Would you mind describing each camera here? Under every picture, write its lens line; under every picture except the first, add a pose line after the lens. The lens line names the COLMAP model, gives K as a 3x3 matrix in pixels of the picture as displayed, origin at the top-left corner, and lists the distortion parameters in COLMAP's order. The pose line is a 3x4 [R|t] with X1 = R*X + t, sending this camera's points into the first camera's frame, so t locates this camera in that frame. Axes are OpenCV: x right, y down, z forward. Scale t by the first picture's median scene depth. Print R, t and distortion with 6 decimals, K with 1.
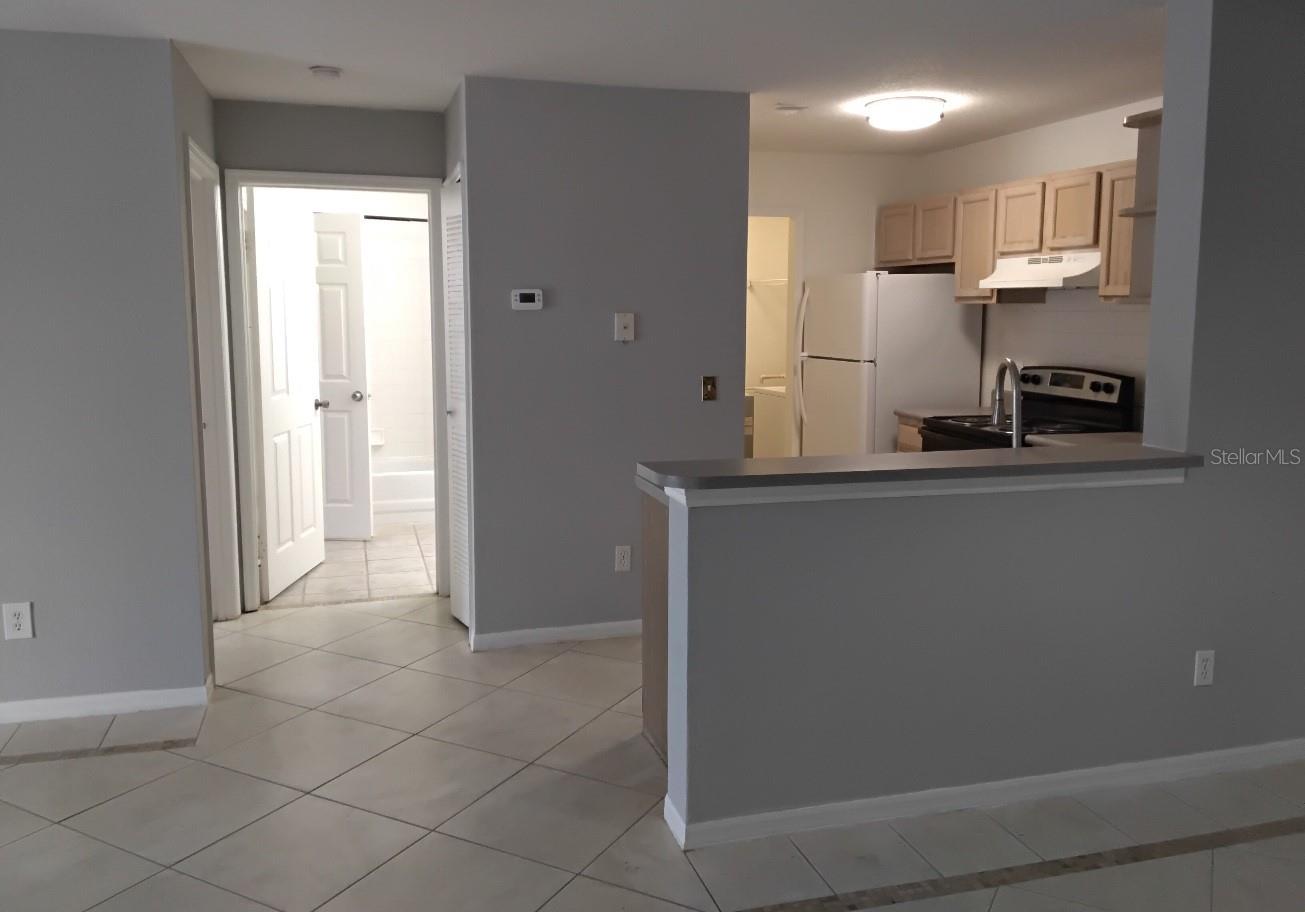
lens RADIAL K [[1038.6, 0, 648.2], [0, 1038.6, 440.7], [0, 0, 1]] dist [0.039065, -0.014826]
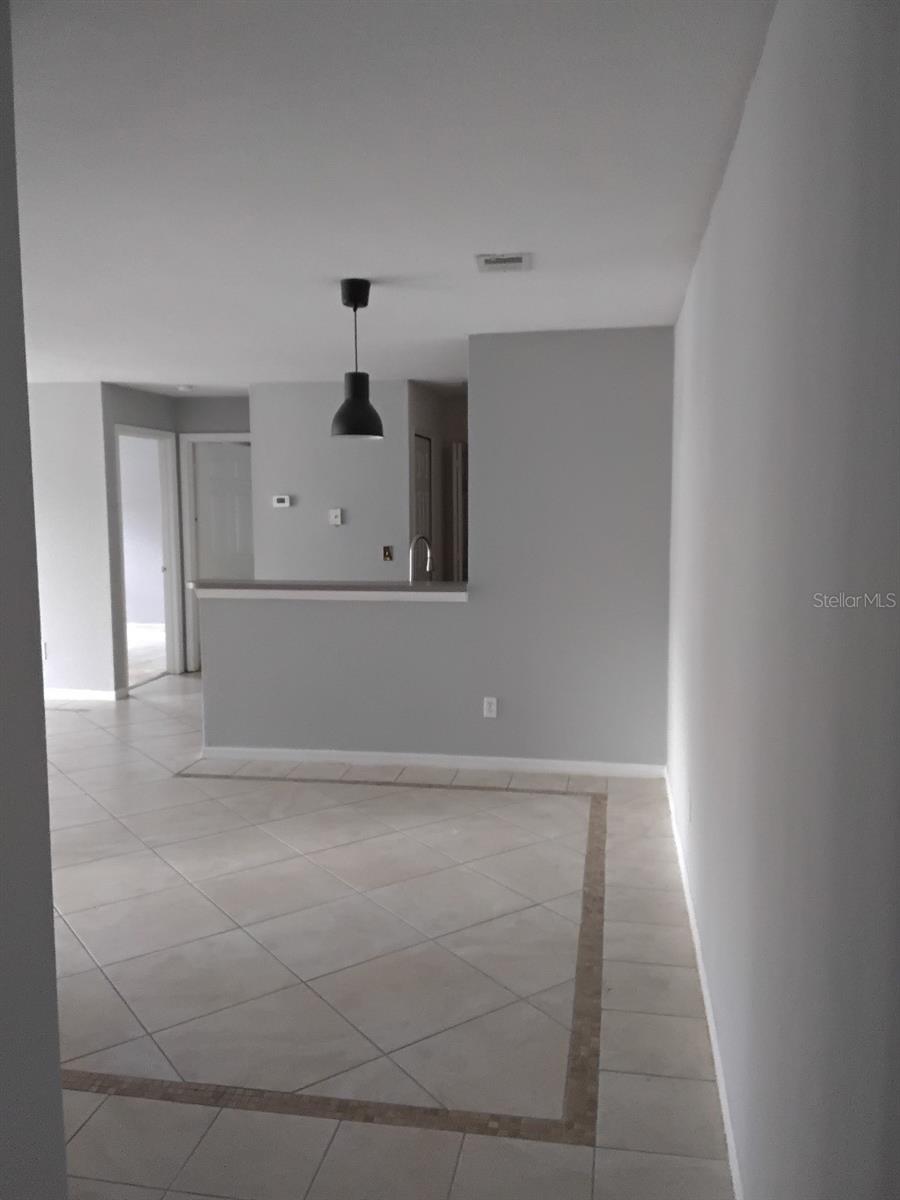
lens RADIAL K [[958.6, 0, 447.4], [0, 958.6, 599.6], [0, 0, 1]] dist [0.071211, 0.000954]
pose [[0.893362, 0.038410, -0.447693, 0.777326], [-0.050908, 0.998577, -0.015913, 0.041508], [0.446444, 0.037007, 0.894046, -0.322071]]
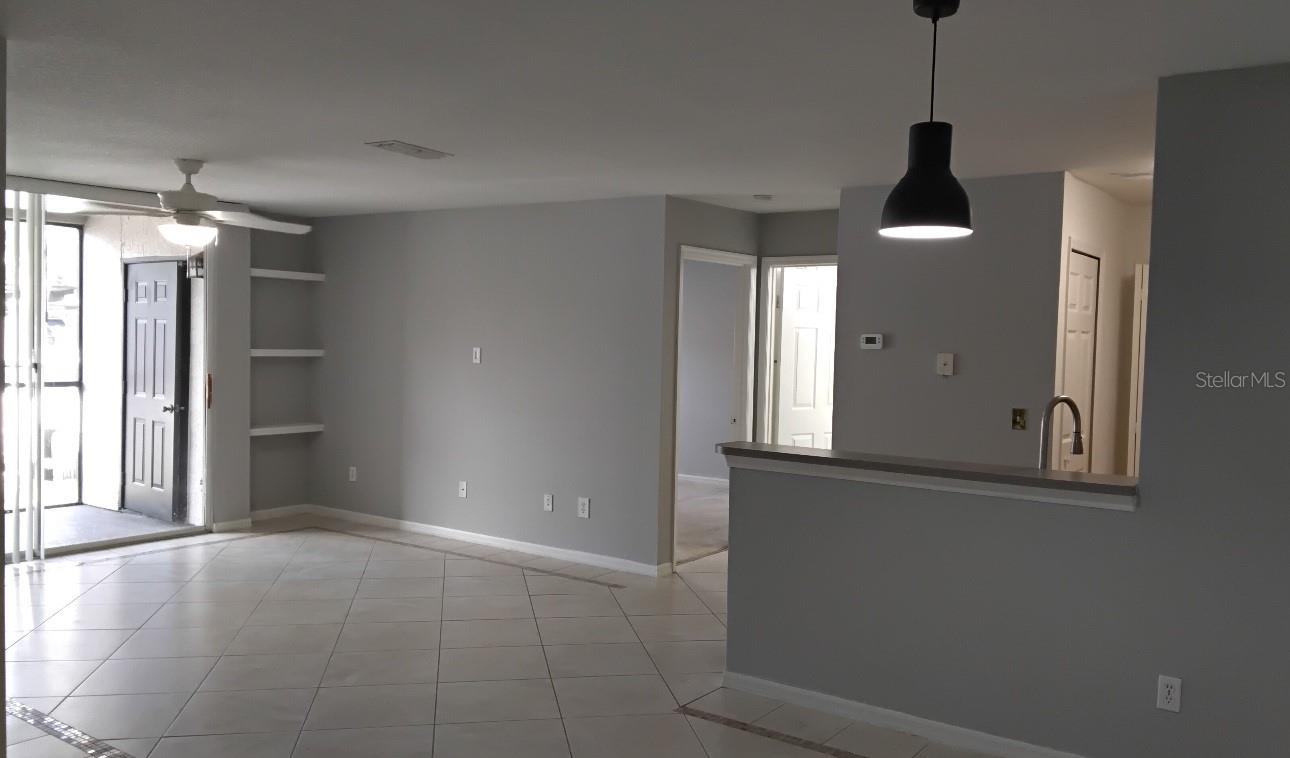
lens RADIAL K [[1041.6, 0, 592.3], [0, 1041.6, 382.4], [0, 0, 1]] dist [-0.029720, 0.000562]
pose [[0.580232, 0.043904, -0.813267, 0.670254], [-0.124650, 0.991569, -0.035404, 0.009744], [0.804856, 0.121916, 0.580813, -0.070552]]
